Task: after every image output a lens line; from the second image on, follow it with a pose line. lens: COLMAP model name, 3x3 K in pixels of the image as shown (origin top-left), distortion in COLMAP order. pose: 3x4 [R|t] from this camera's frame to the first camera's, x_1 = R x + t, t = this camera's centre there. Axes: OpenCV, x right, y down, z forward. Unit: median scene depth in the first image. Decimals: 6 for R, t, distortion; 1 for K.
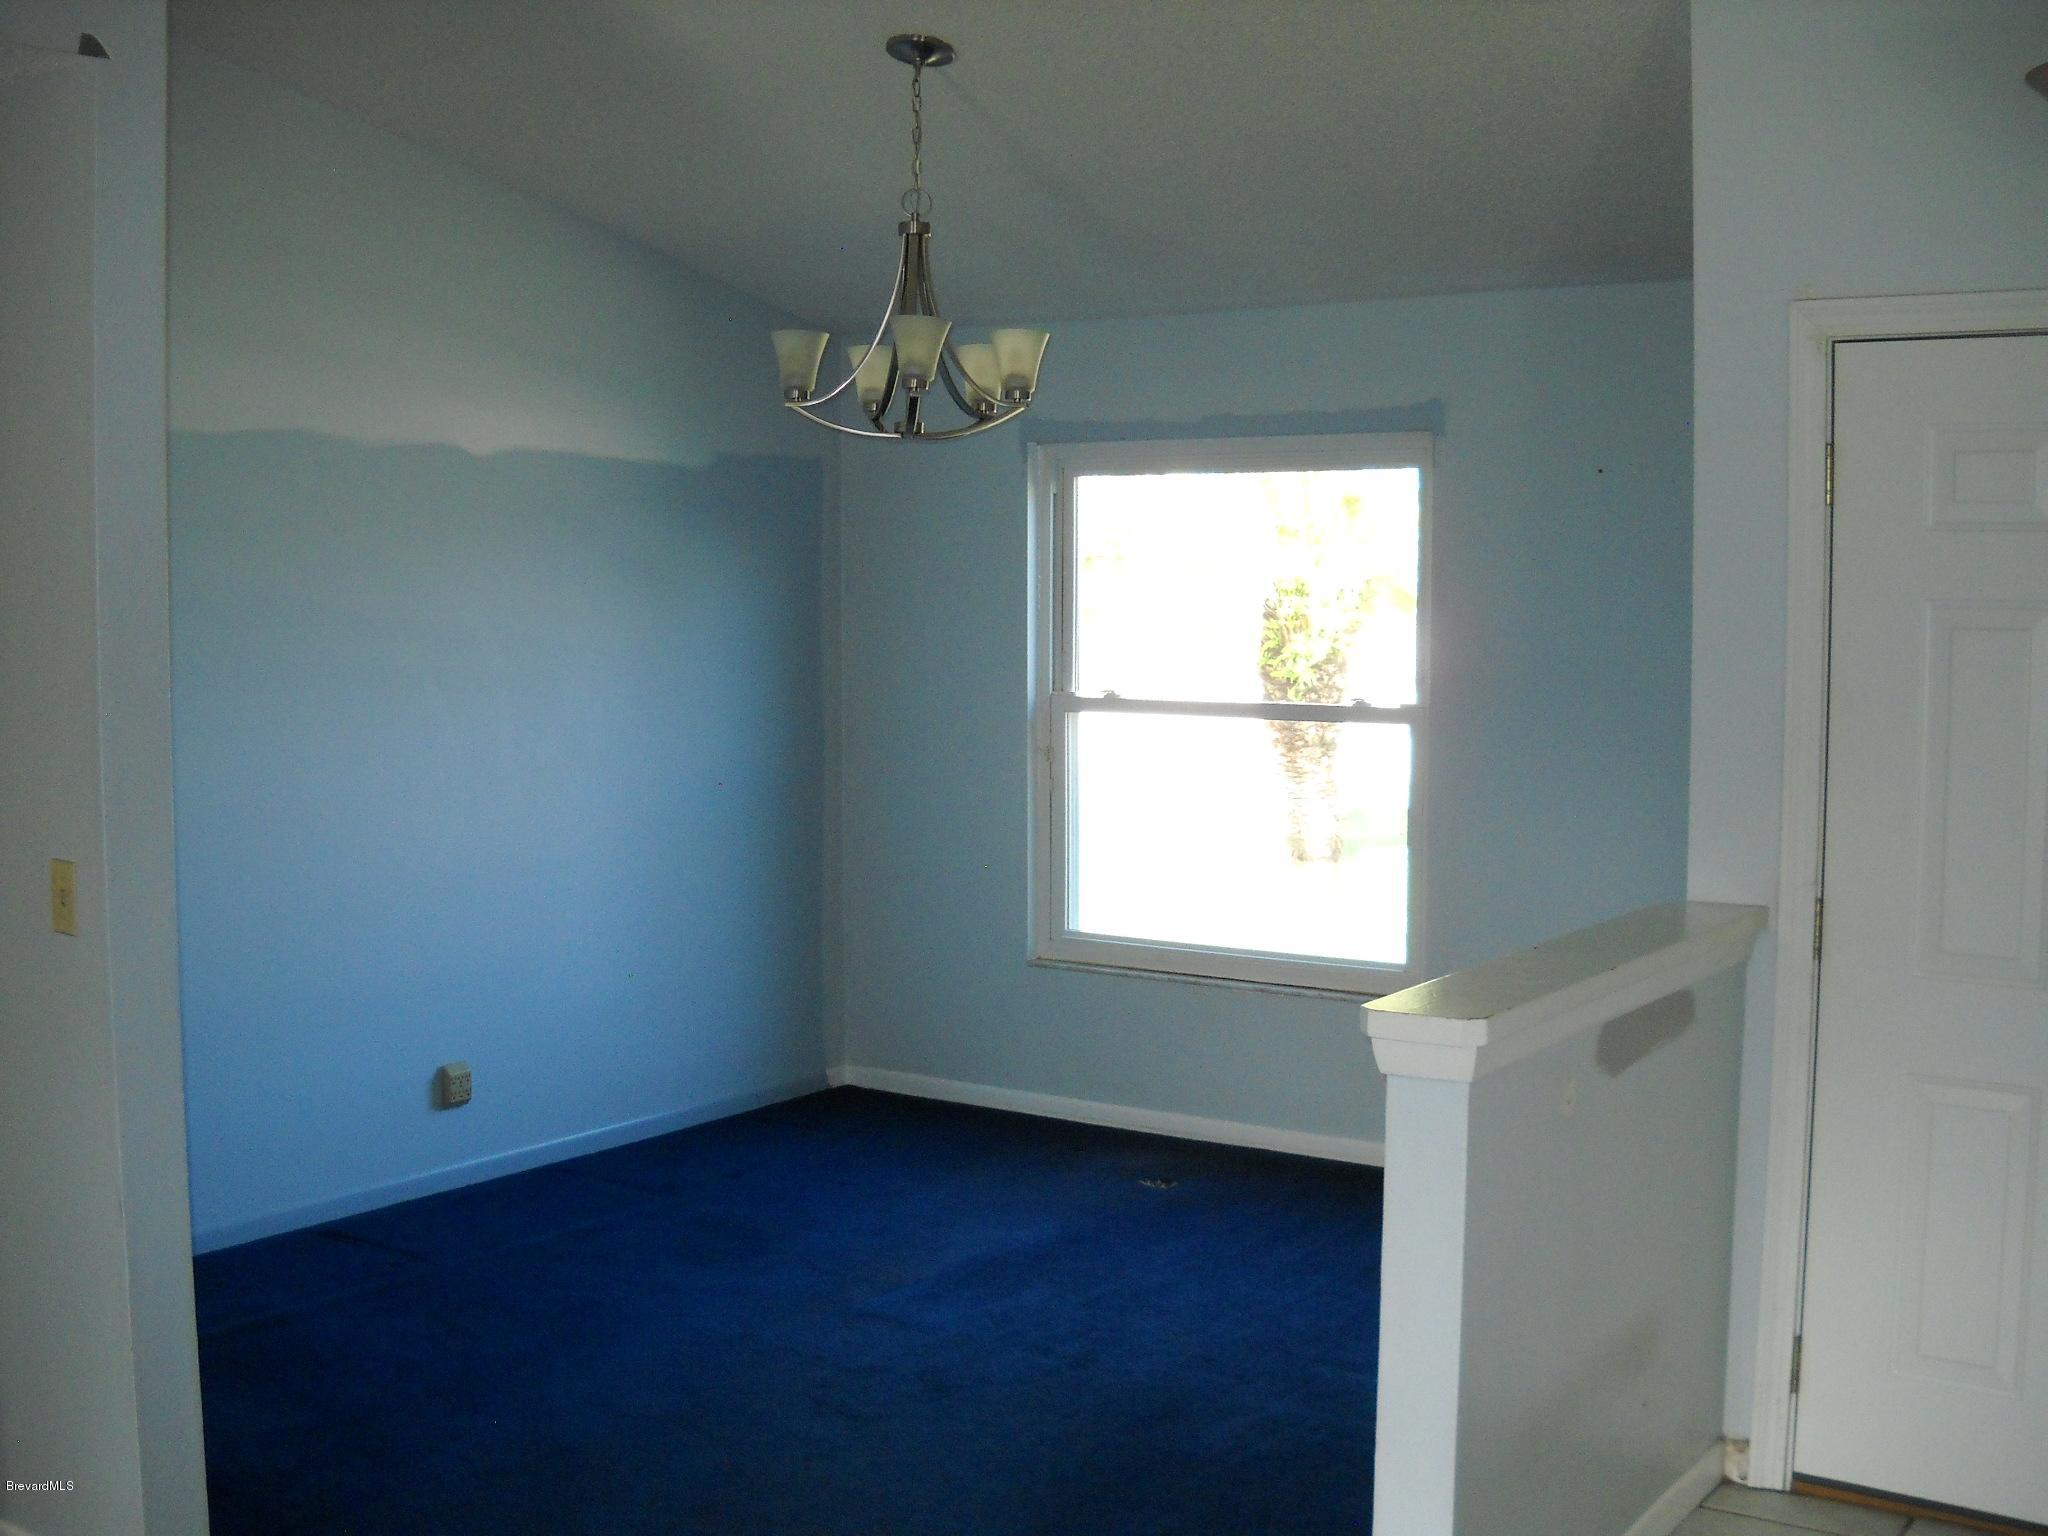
lens RADIAL K [[2303.6, 0, 1024.0], [0, 2303.6, 768.0], [0, 0, 1]] dist [-0.274335, 0.223315]
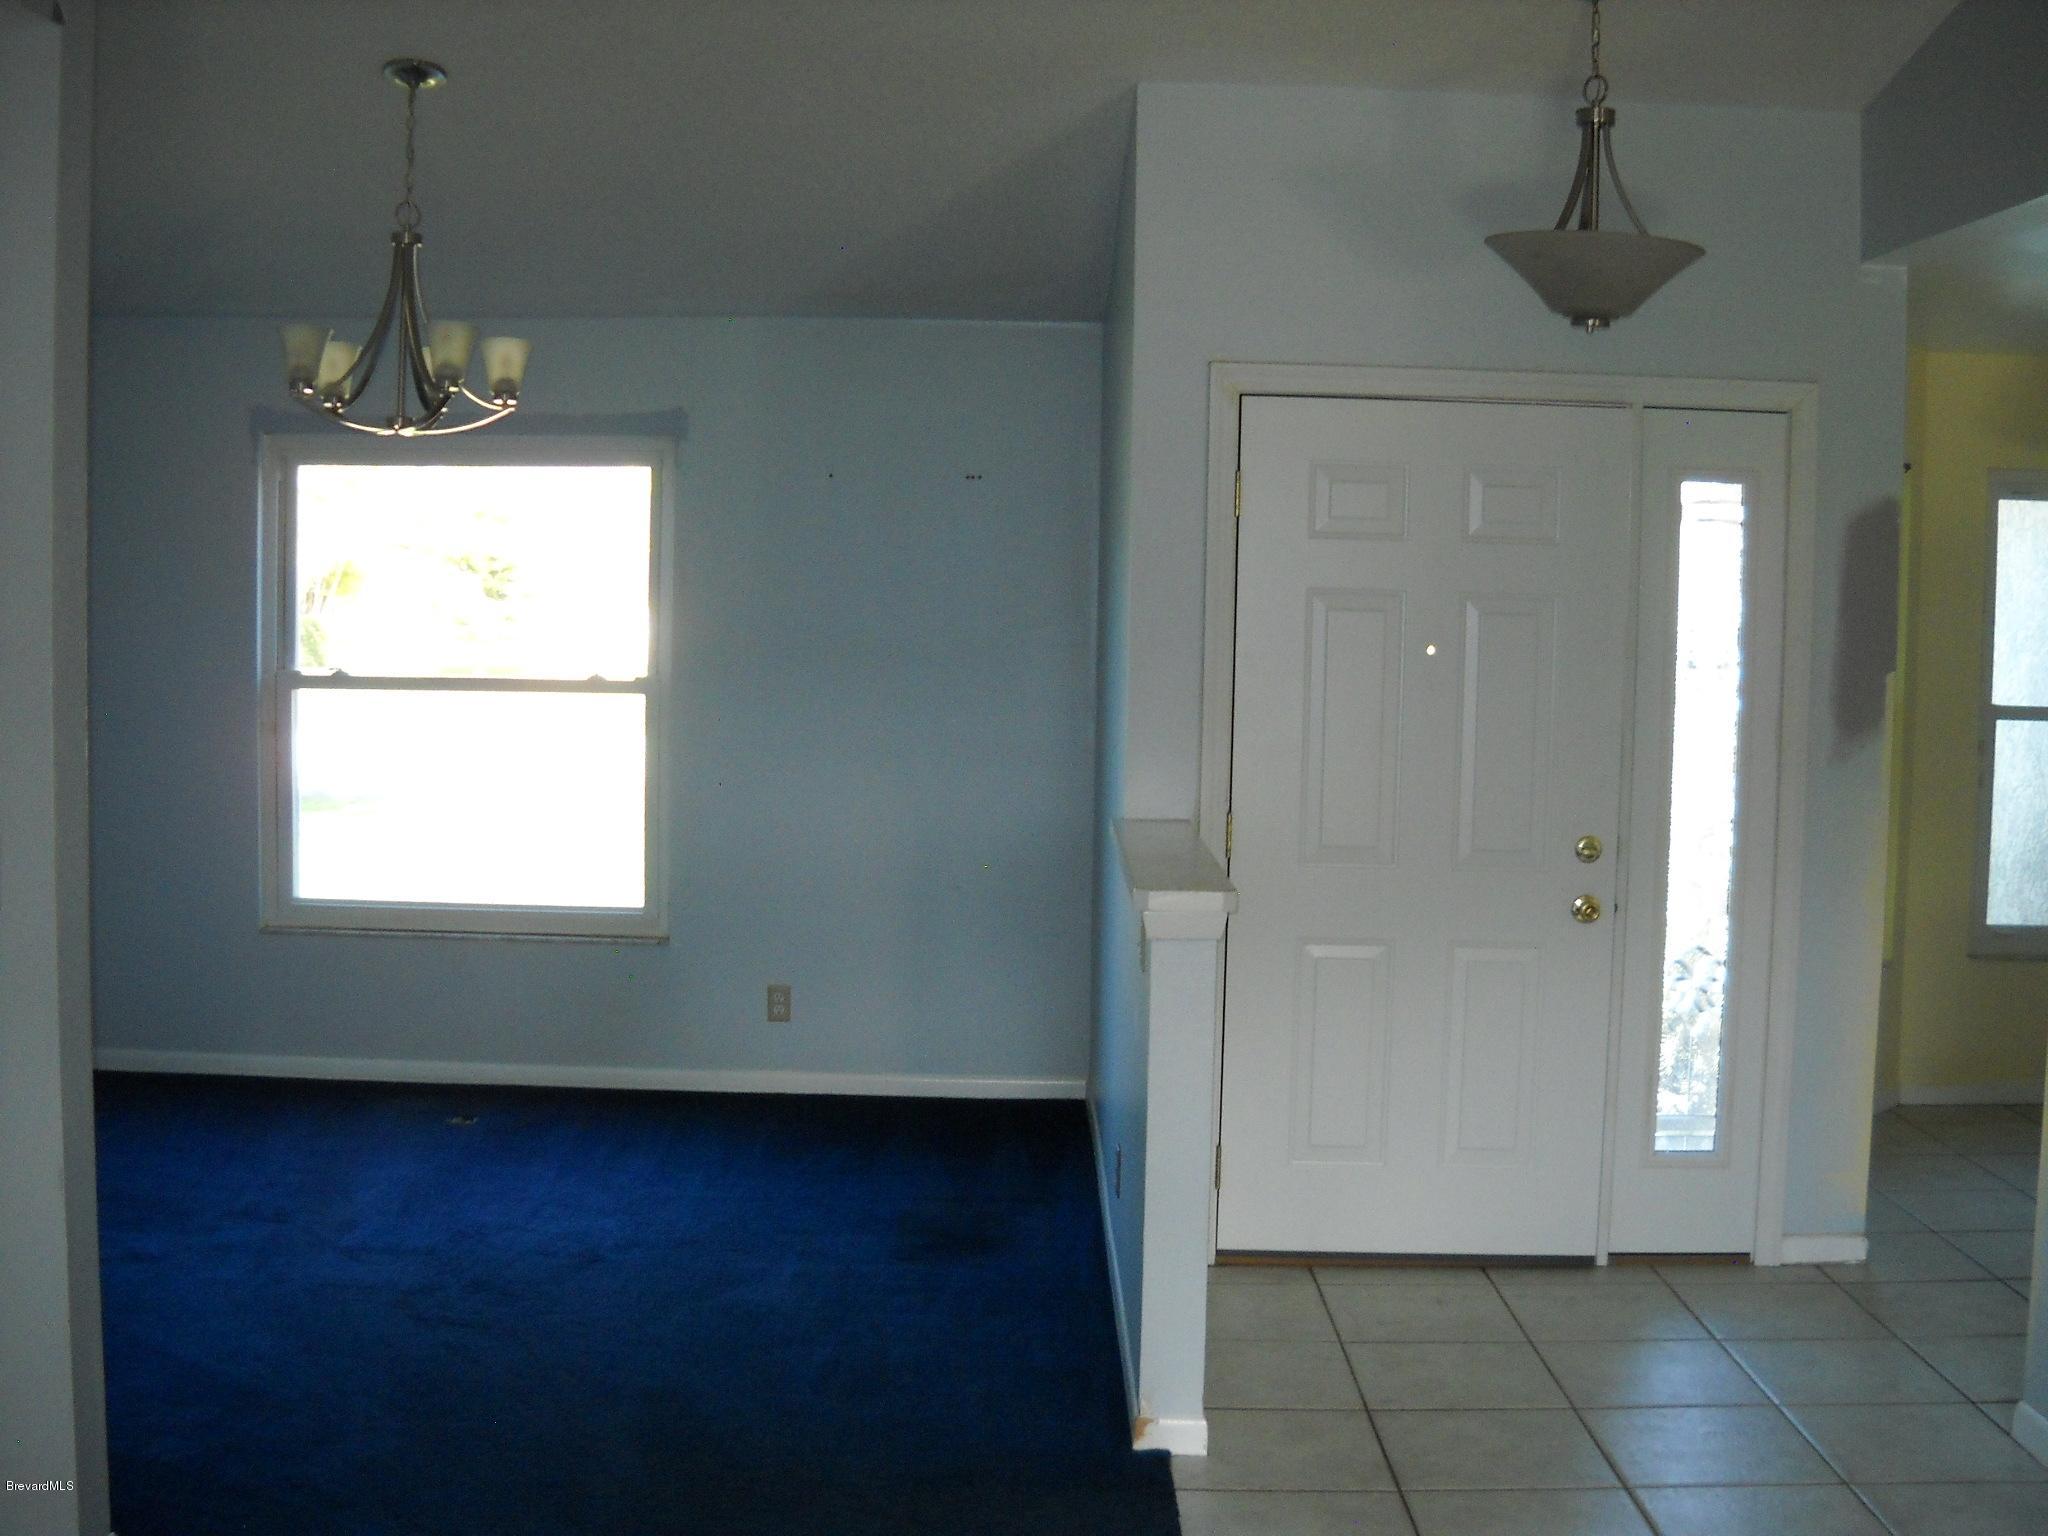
lens RADIAL K [[2303.6, 0, 1024.0], [0, 2303.6, 768.0], [0, 0, 1]] dist [-0.274335, 0.223315]
pose [[0.816161, -0.030080, 0.577041, -0.330453], [0.026758, 0.999540, 0.014257, 0.006363], [-0.577205, 0.003805, 0.816591, -0.031538]]
